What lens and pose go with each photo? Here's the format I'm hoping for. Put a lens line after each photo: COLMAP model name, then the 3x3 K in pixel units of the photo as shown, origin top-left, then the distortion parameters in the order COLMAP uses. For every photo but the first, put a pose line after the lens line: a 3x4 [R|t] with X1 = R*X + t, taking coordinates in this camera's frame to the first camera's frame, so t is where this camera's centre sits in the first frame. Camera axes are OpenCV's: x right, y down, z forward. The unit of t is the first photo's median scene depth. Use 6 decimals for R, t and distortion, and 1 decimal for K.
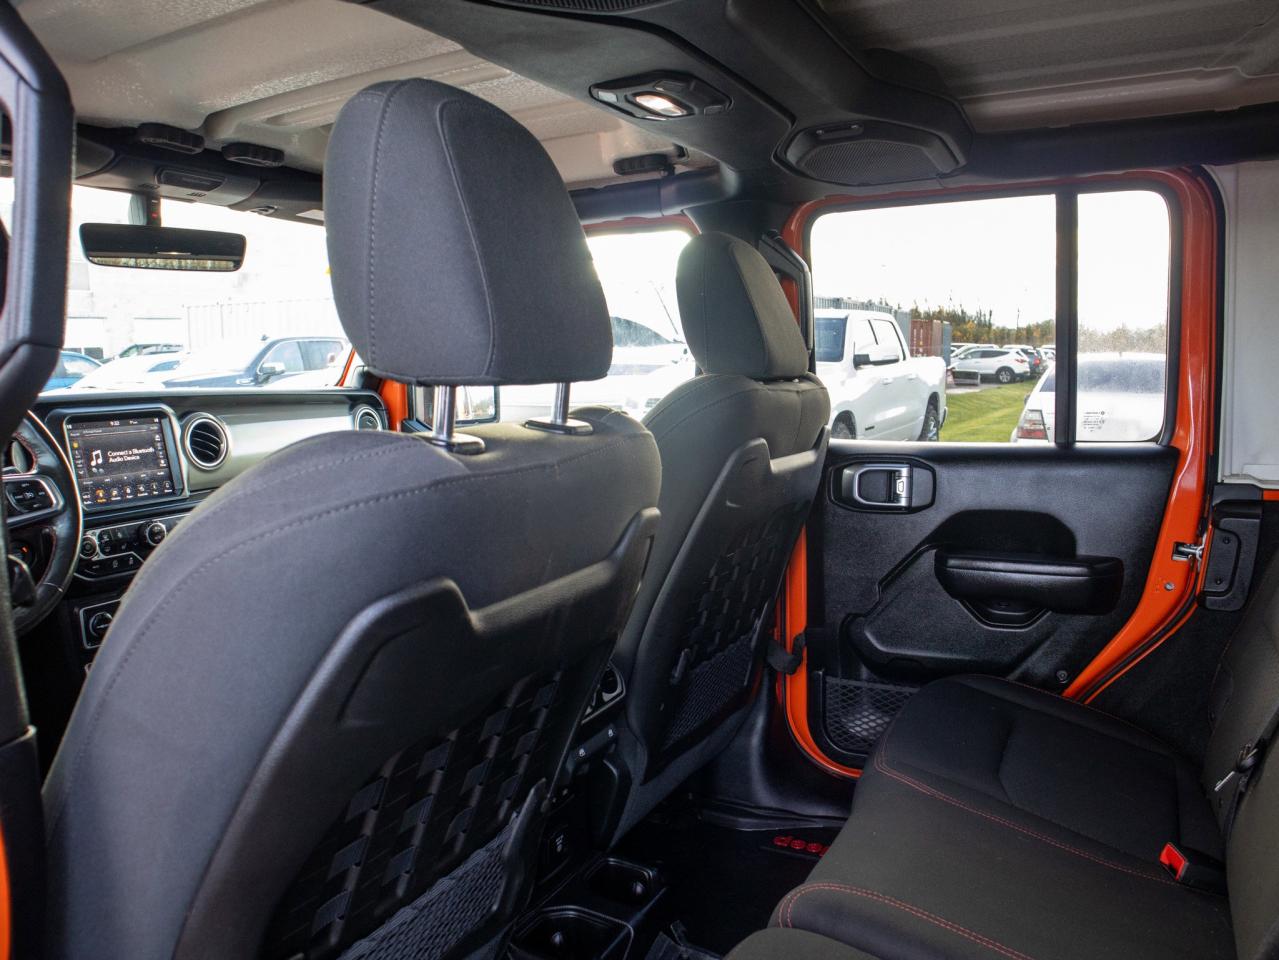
lens RADIAL K [[1002.0, 0, 625.3], [0, 1002.0, 487.7], [0, 0, 1]] dist [-0.123986, 0.079013]
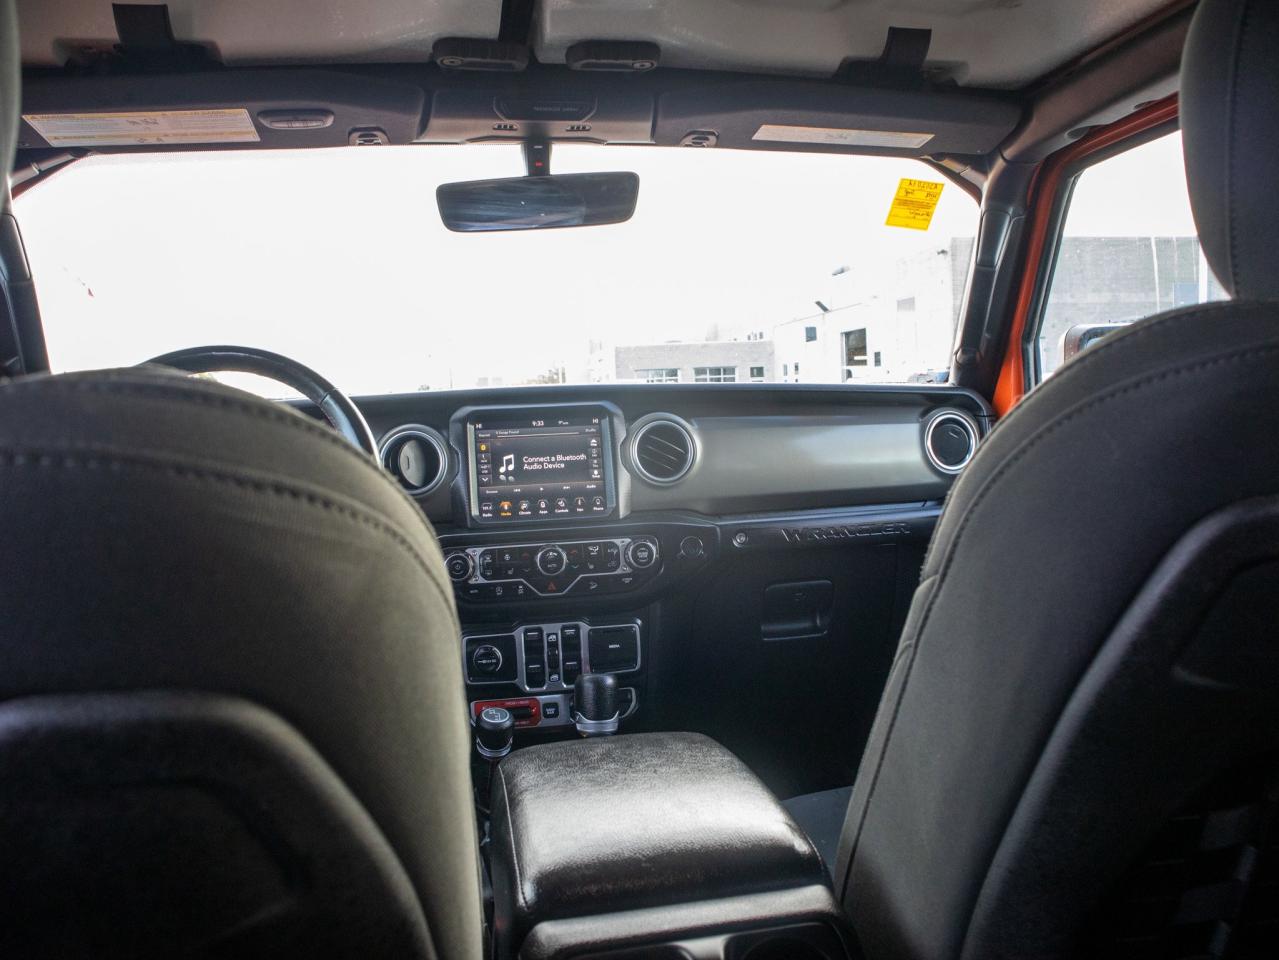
lens RADIAL K [[1002.0, 0, 625.3], [0, 1002.0, 487.7], [0, 0, 1]] dist [-0.123986, 0.079013]
pose [[0.621964, 0.055820, -0.781054, 0.195571], [-0.070532, 0.997395, 0.015115, -0.028811], [0.779863, 0.045688, 0.624281, 0.515416]]
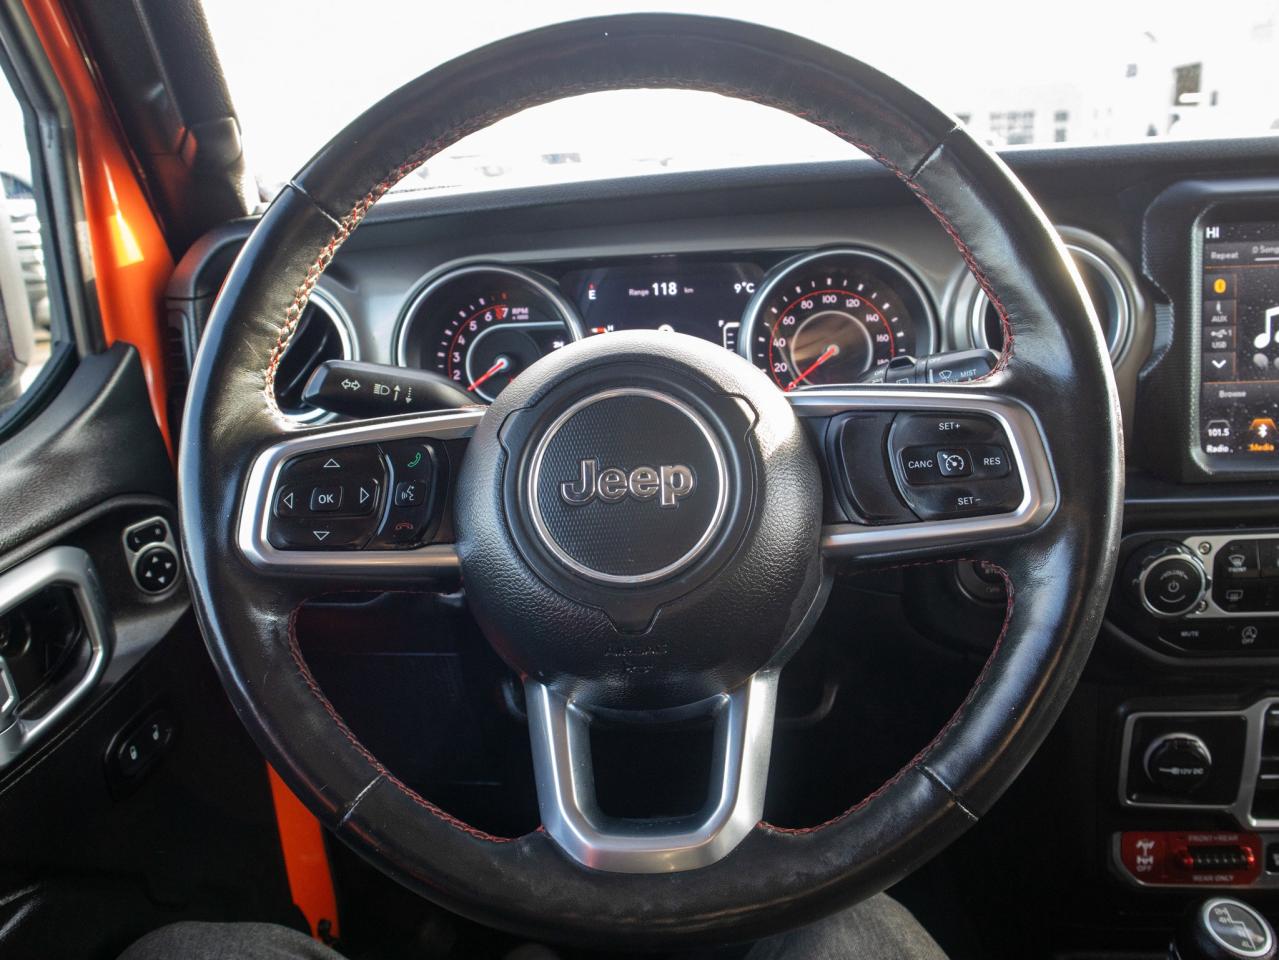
lens RADIAL K [[1002.0, 0, 625.3], [0, 1002.0, 487.7], [0, 0, 1]] dist [-0.123986, 0.079013]
pose [[0.395079, 0.275421, -0.876388, -0.302277], [-0.066421, 0.960066, 0.271775, -0.051404], [0.916243, -0.049162, 0.397595, 0.616225]]
